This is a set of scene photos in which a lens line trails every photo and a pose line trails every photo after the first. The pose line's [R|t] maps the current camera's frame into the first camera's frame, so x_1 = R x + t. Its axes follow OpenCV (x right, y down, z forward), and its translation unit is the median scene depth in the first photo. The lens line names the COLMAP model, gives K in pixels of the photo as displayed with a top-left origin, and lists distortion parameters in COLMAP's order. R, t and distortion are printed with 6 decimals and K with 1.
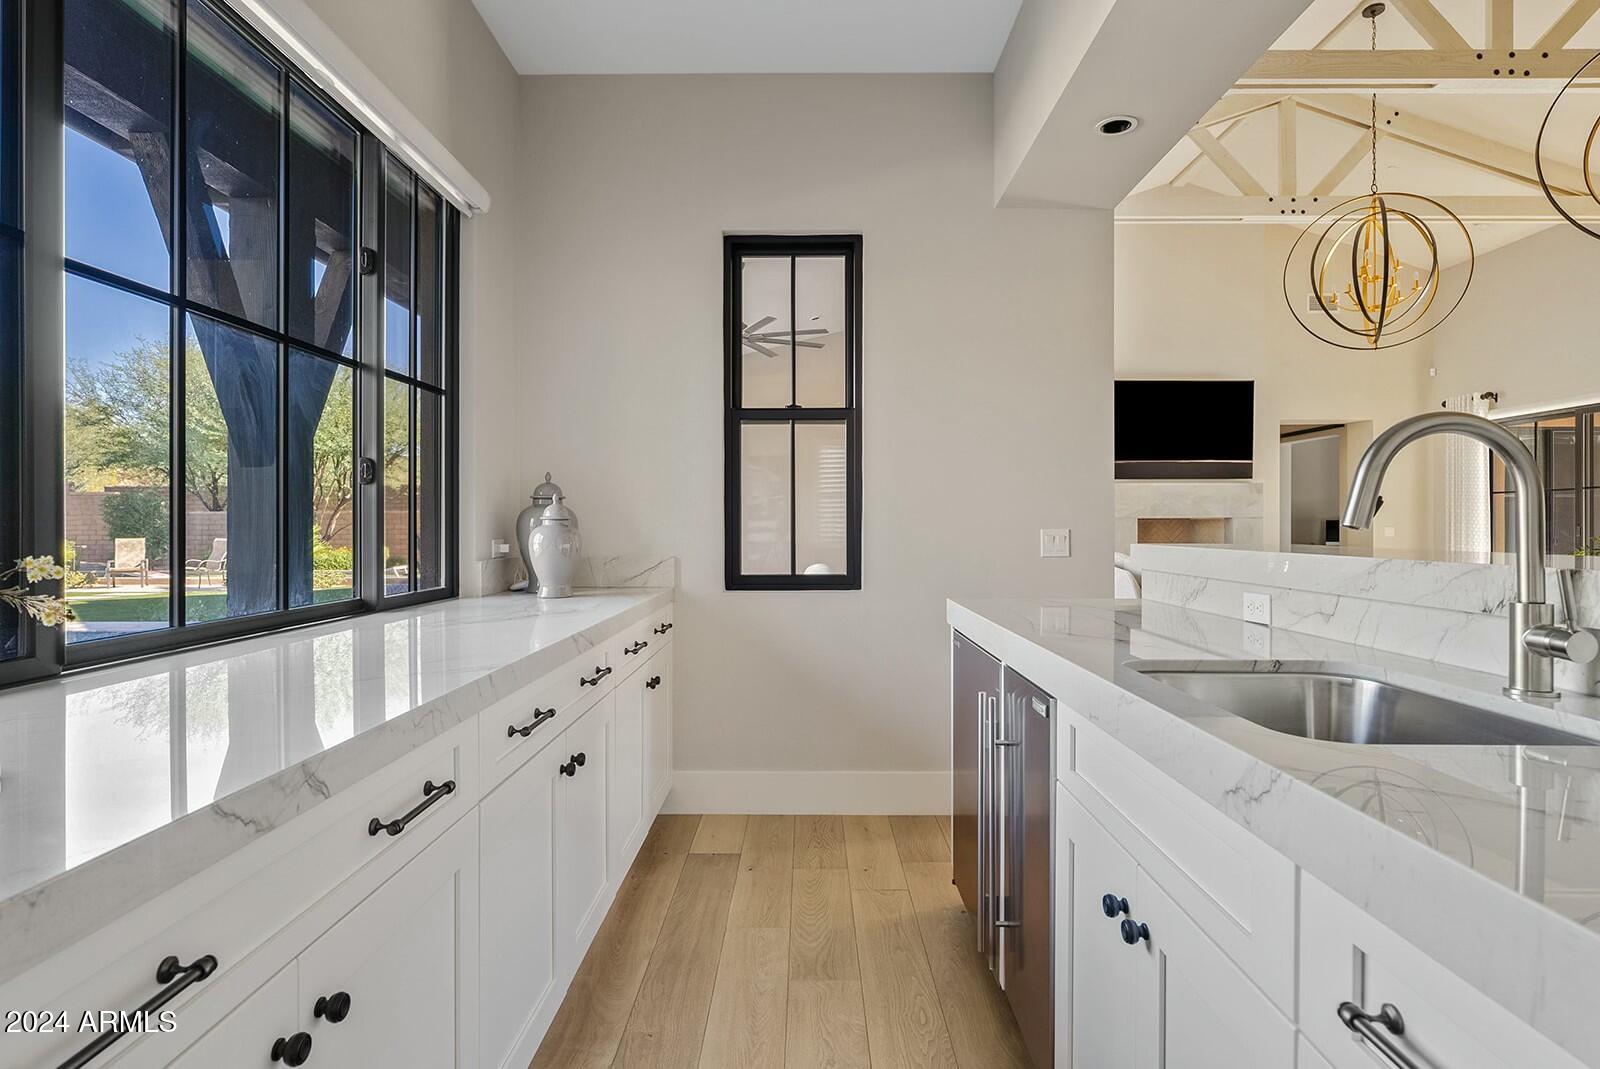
lens RADIAL K [[831.3, 0, 802.0], [0, 831.3, 527.7], [0, 0, 1]] dist [-0.001348, -0.000133]
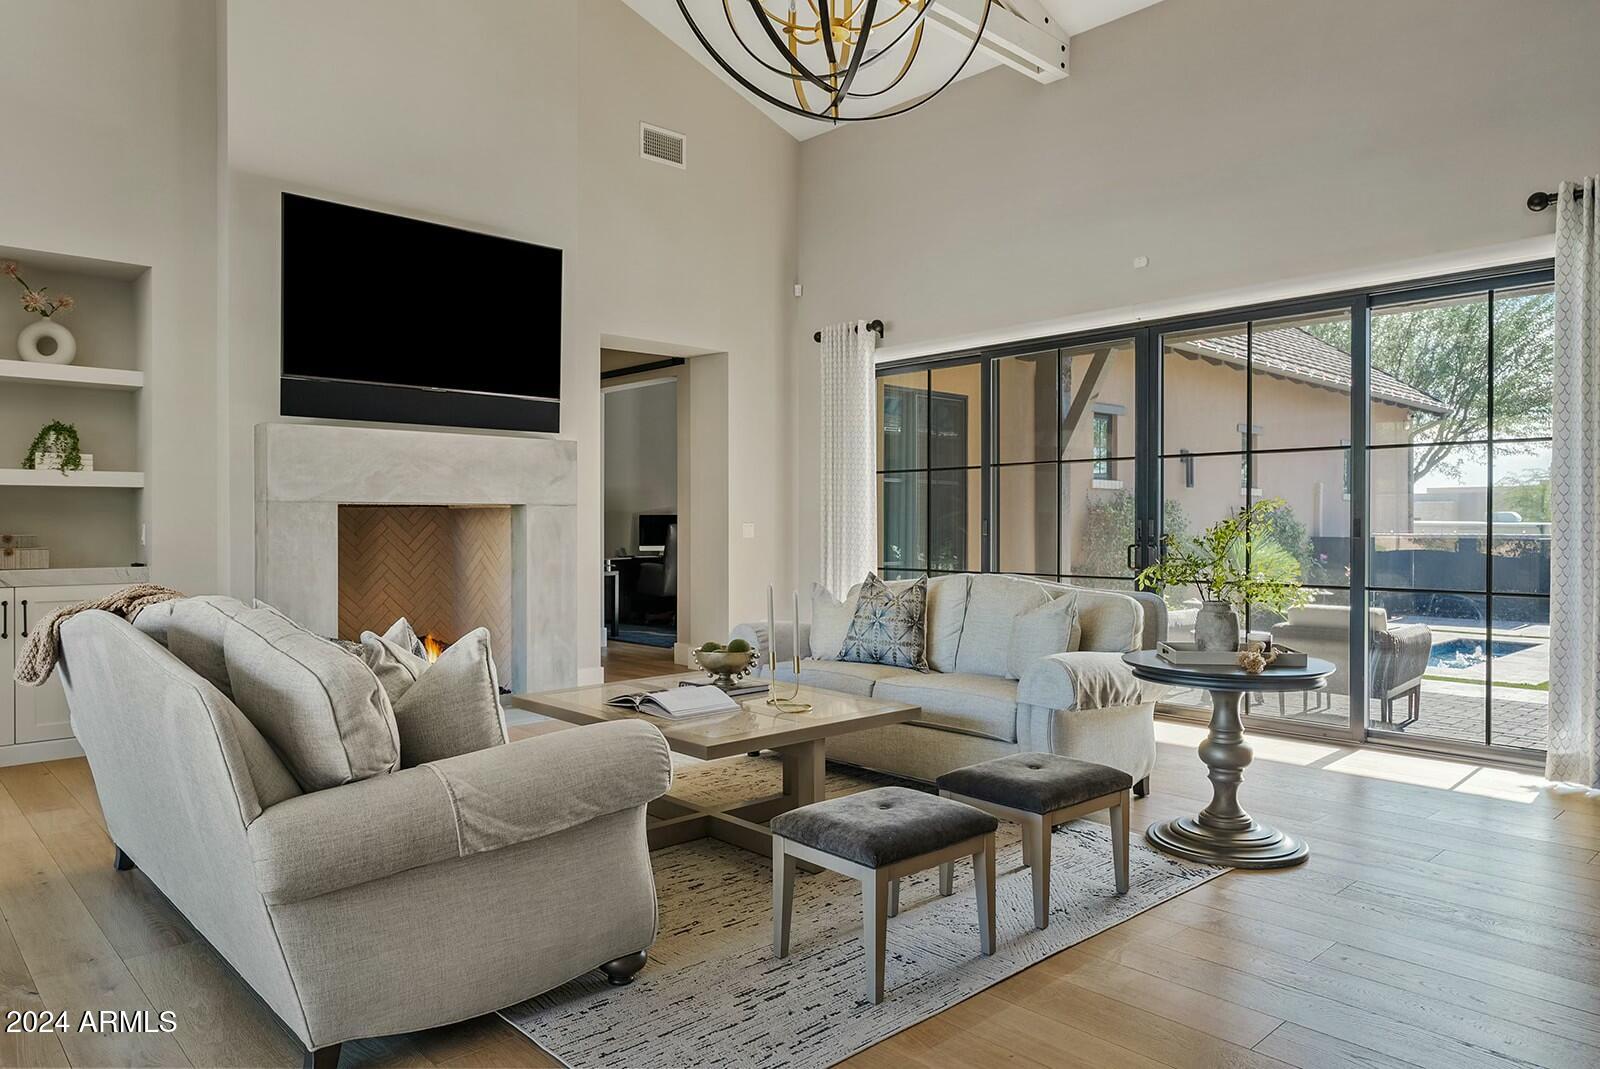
lens RADIAL K [[1042.1, 0, 807.2], [0, 1042.1, 530.1], [0, 0, 1]] dist [-0.000217, -0.000915]
pose [[0.725588, -0.004652, 0.688114, 0.195649], [0.003172, 0.999989, 0.003417, 0.002200], [-0.688122, -0.000297, 0.725595, 0.403084]]
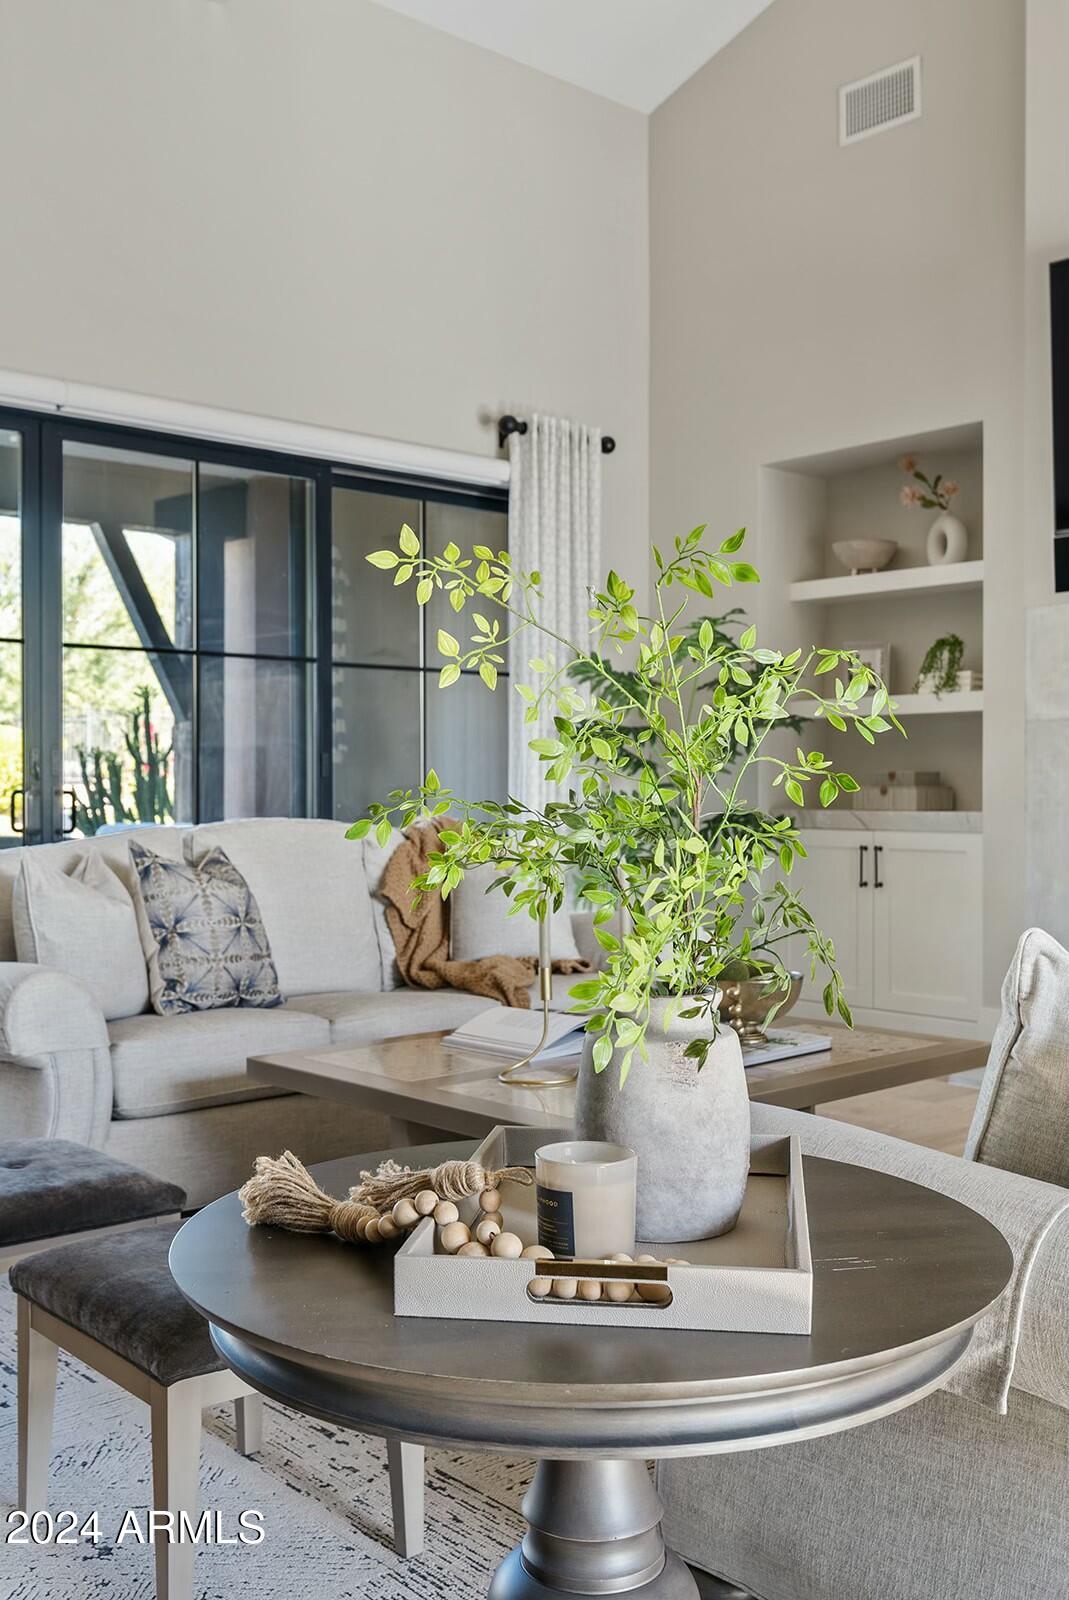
lens RADIAL K [[1573.5, 0, 534.5], [0, 1573.5, 800.0], [0, 0, 1]] dist [0.008513, 0.006652]
pose [[0.670867, 0.006158, -0.741552, 0.673632], [-0.000826, 0.999971, 0.007556, 0.012672], [0.741577, -0.004456, 0.670853, 0.477948]]
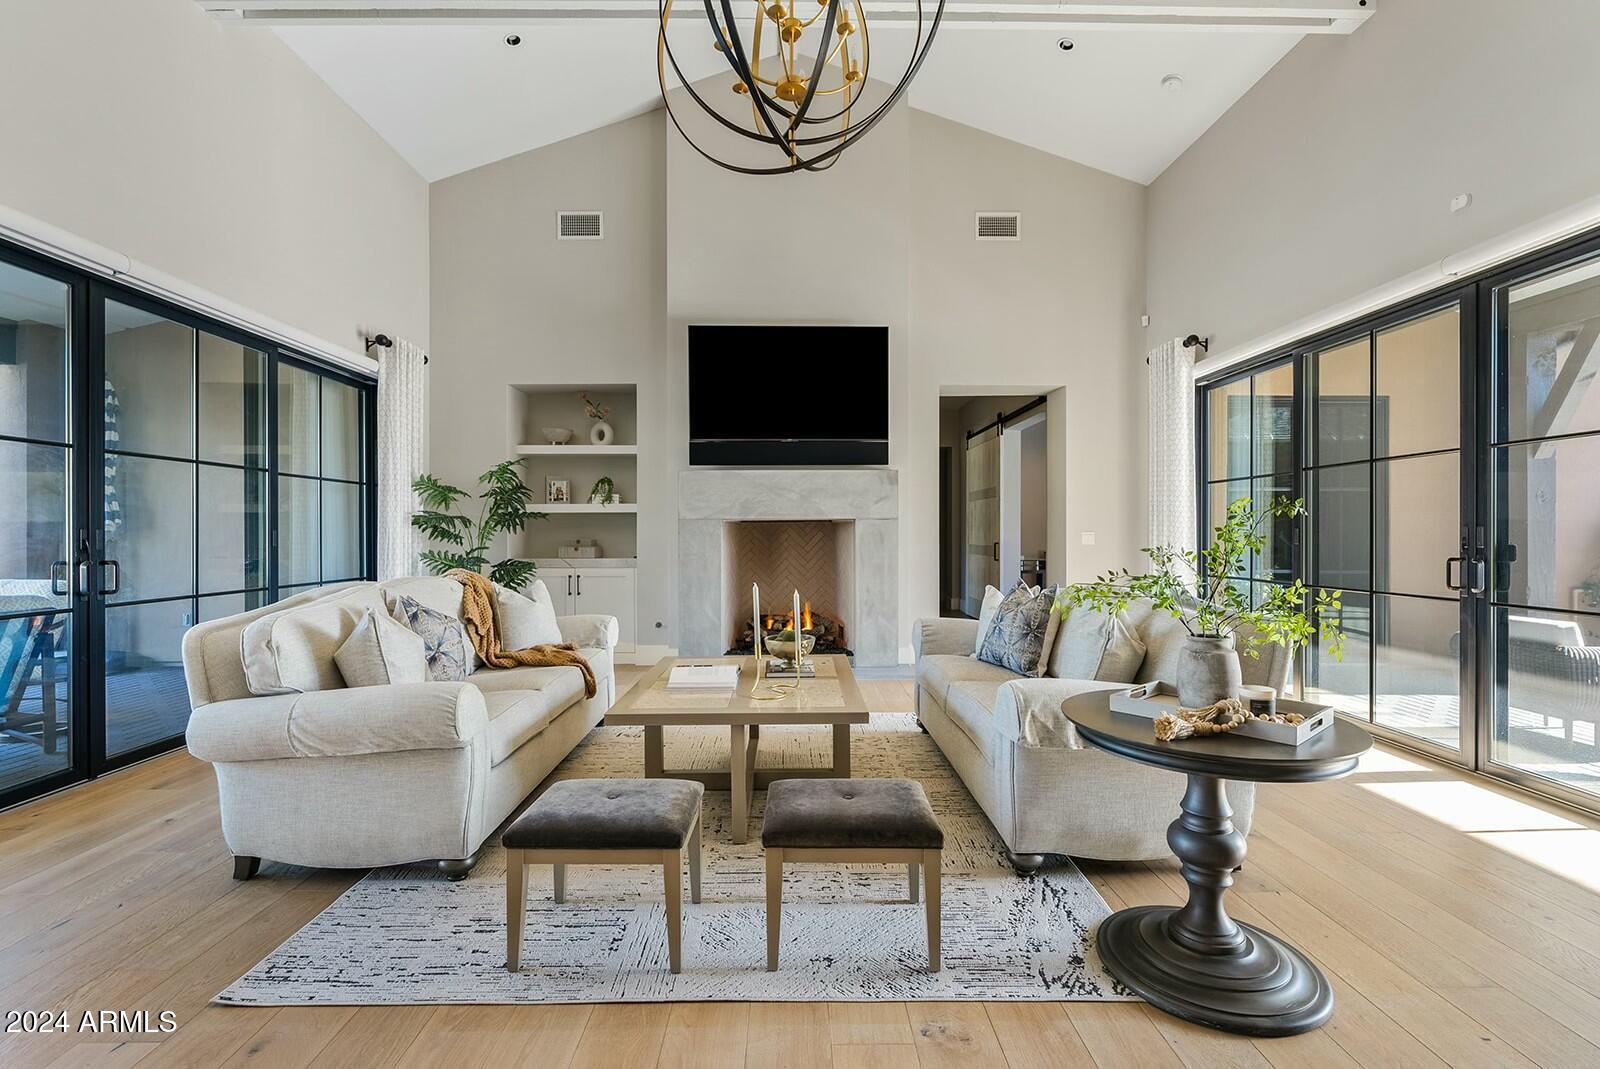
lens RADIAL K [[725.5, 0, 800.0], [0, 725.5, 534.5], [0, 0, 1]] dist [-0.005280, 0.000316]
pose [[0.999793, -0.002296, 0.020232, 0.457281], [0.002356, 0.999993, -0.002948, 0.002796], [-0.020225, 0.002995, 0.999791, 0.380853]]
